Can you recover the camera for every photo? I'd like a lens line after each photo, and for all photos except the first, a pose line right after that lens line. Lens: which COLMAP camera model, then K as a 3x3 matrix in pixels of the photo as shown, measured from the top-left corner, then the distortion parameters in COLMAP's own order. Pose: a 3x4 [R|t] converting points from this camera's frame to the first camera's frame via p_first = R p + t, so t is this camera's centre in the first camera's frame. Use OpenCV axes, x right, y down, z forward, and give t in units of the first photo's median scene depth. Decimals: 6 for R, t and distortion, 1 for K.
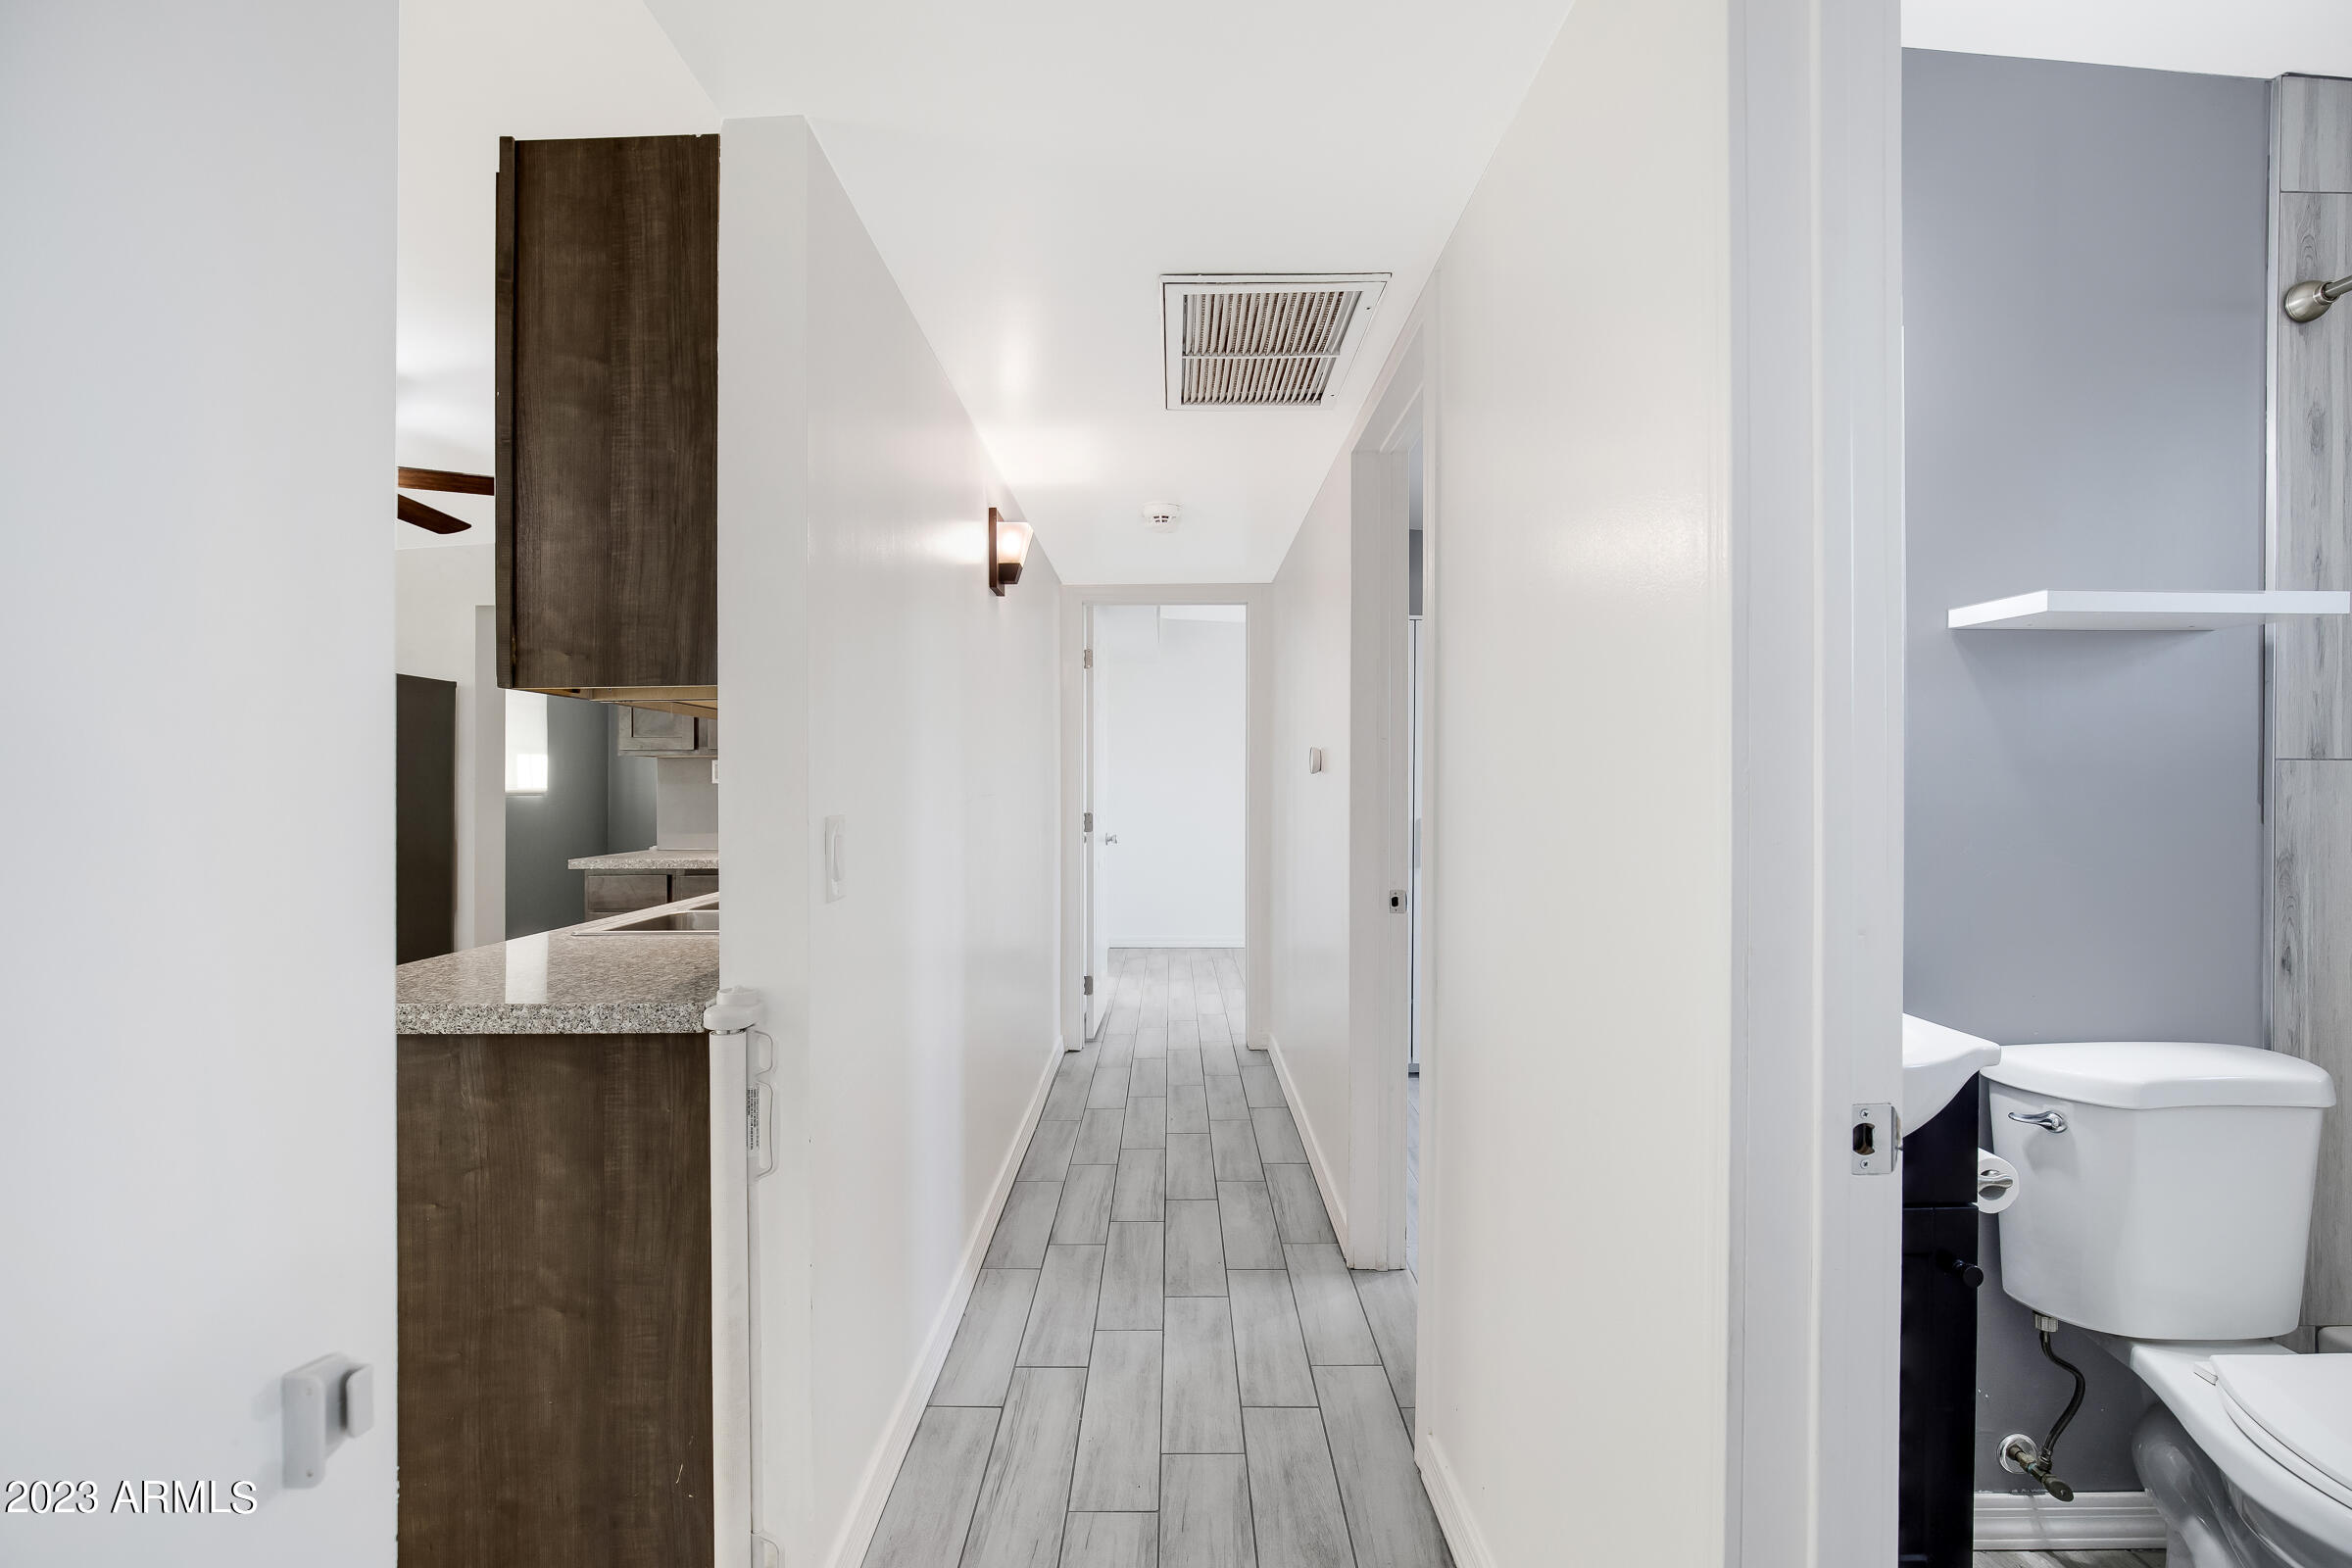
lens RADIAL K [[1124.5, 0, 1174.9], [0, 1124.5, 792.7], [0, 0, 1]] dist [-0.013265, 0.000877]
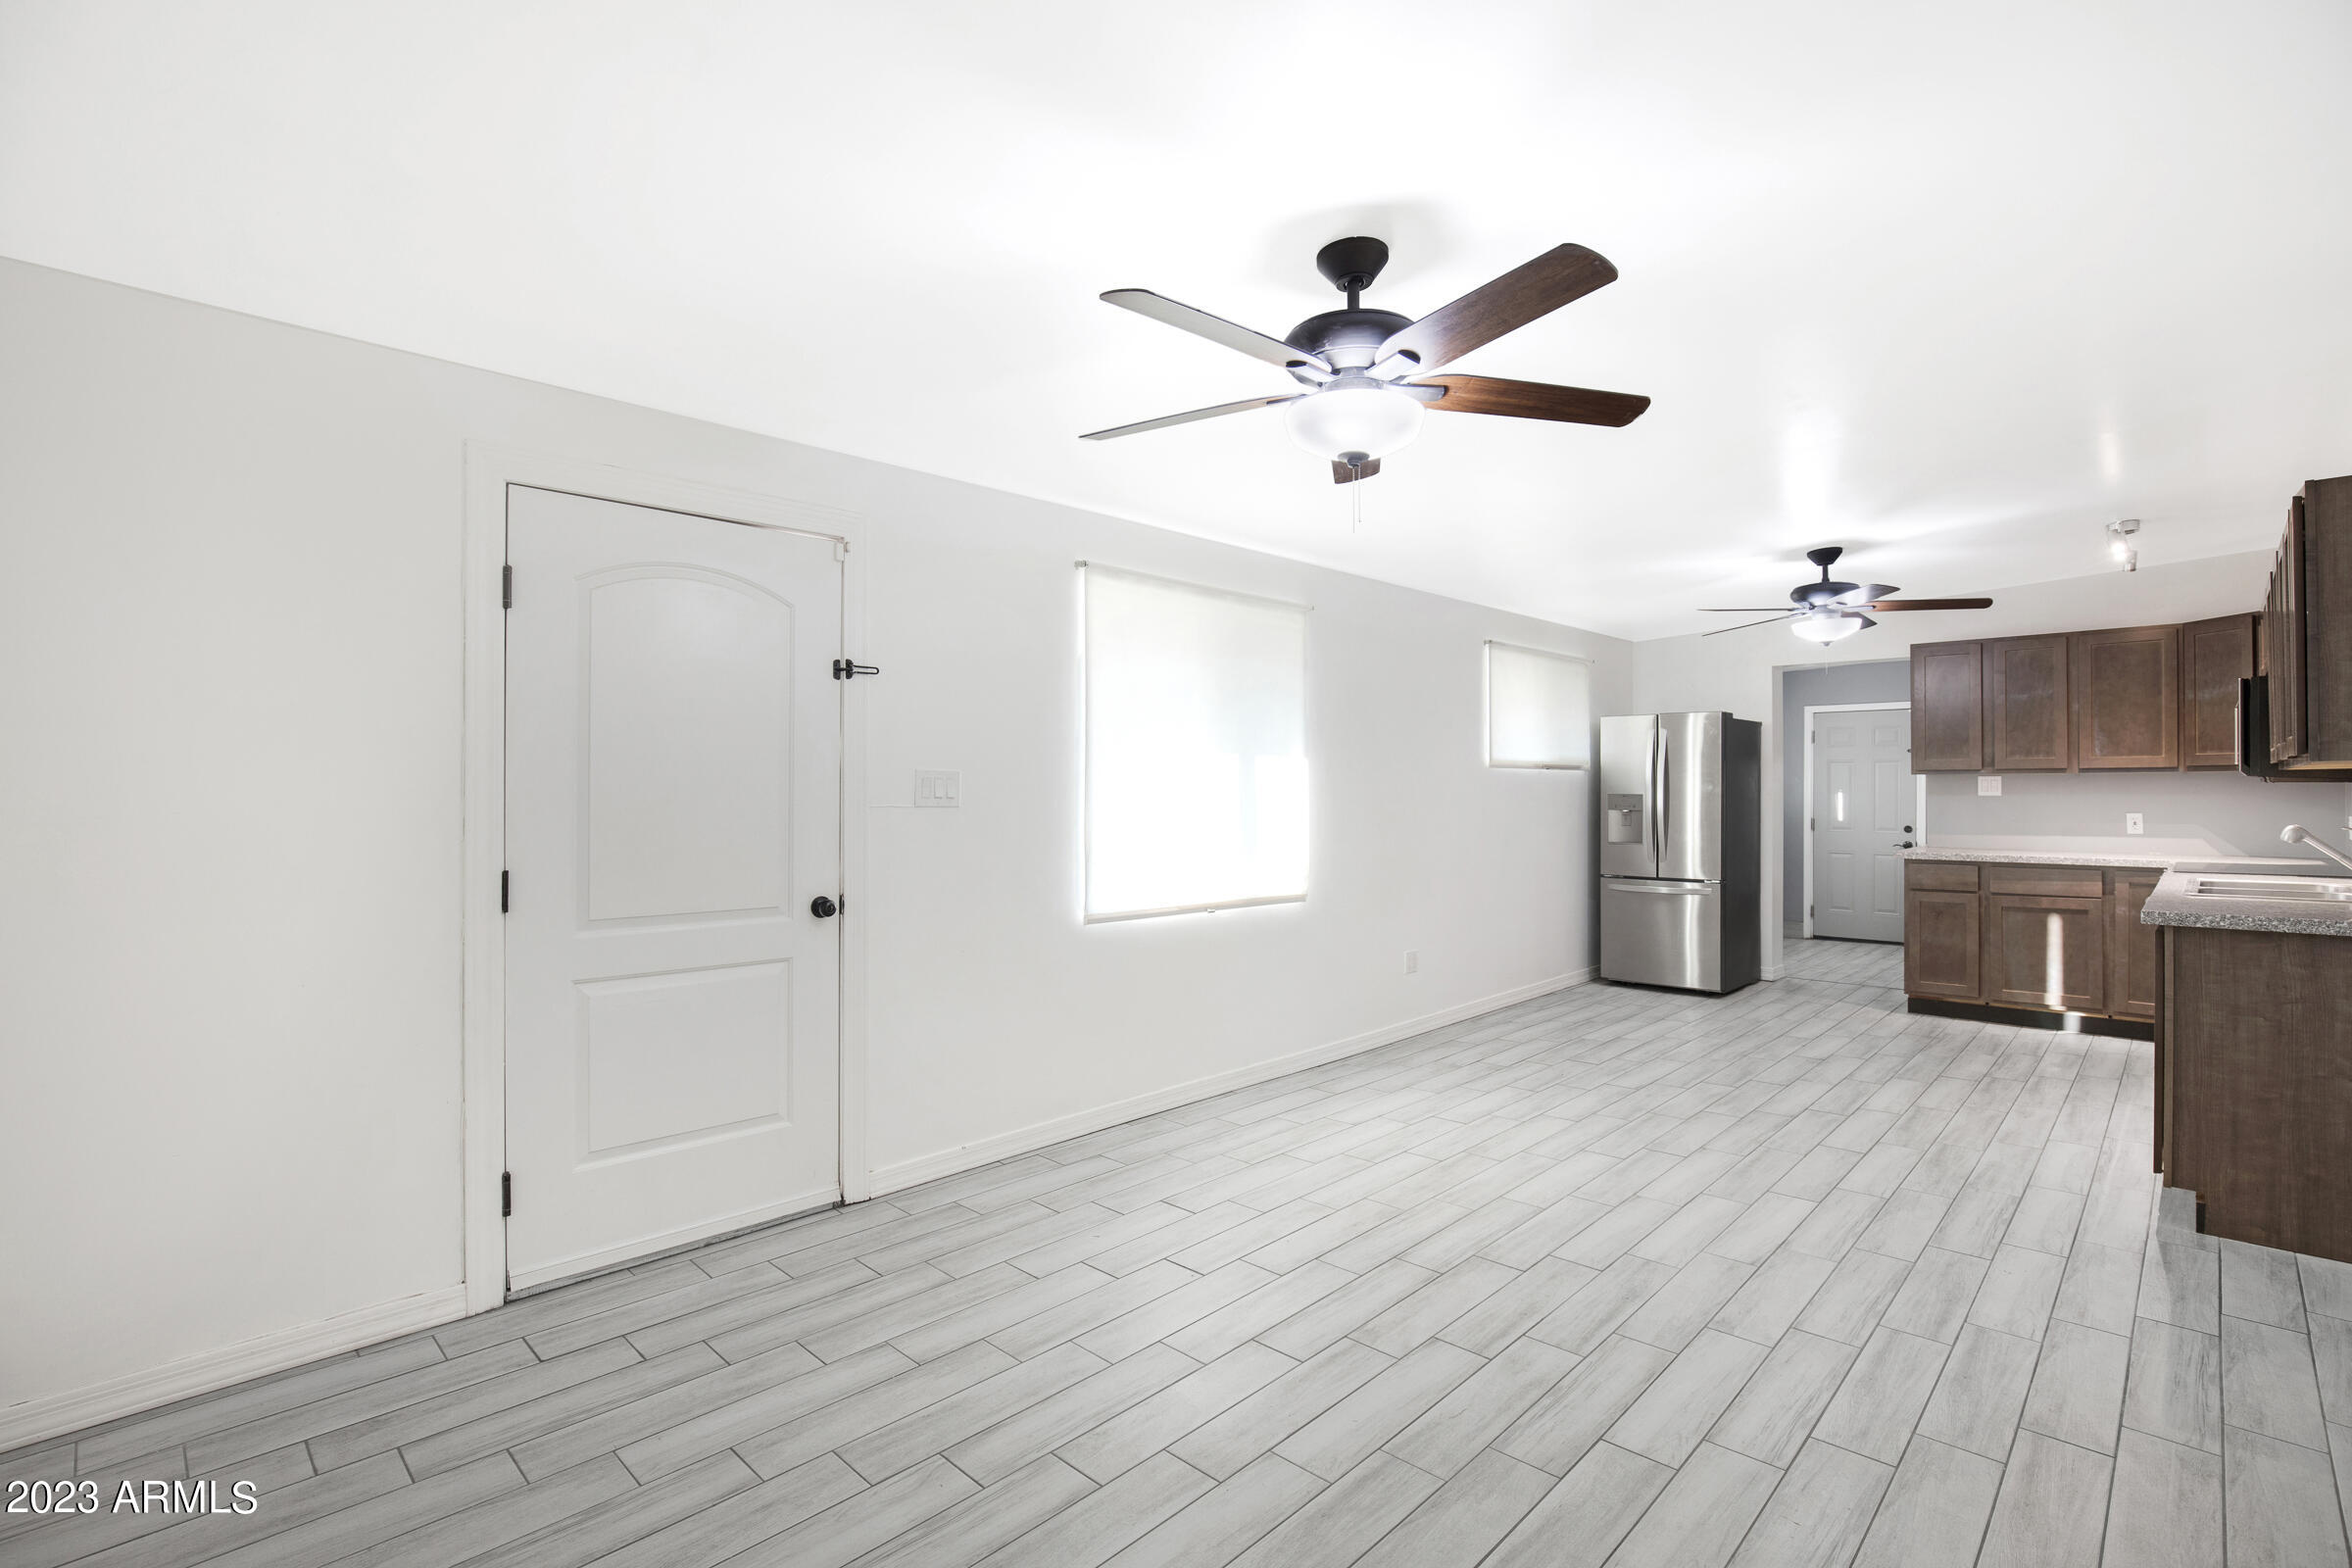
lens RADIAL K [[1124.5, 0, 1173.2], [0, 1124.5, 783.9], [0, 0, 1]] dist [-0.013265, 0.000877]
pose [[0.721526, -0.002614, -0.692382, -0.693745], [-0.002951, 0.999972, -0.006849, -0.033882], [0.692381, 0.006985, 0.721498, -1.805218]]
